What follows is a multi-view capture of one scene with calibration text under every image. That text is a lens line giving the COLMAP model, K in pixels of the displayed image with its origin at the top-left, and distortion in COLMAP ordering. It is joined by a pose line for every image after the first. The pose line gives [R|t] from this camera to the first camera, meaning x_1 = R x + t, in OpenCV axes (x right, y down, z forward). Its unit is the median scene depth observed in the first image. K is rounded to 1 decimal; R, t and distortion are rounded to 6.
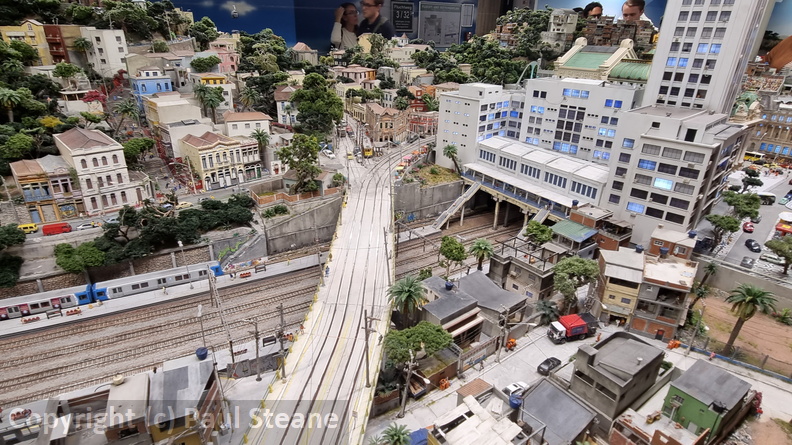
lens RADIAL K [[441.6, 0, 396.0], [0, 441.6, 222.5], [0, 0, 1]] dist [0.016987, -0.002819]
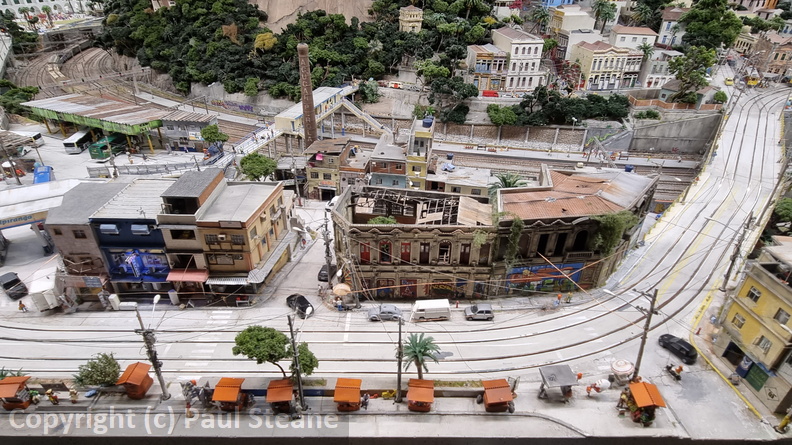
lens RADIAL K [[441.6, 0, 396.0], [0, 441.6, 222.5], [0, 0, 1]] dist [0.016987, -0.002819]
pose [[0.806454, 0.302655, -0.507968, -0.128469], [-0.242700, 0.952803, 0.182381, 0.184995], [0.539192, -0.023798, 0.841847, -0.313386]]
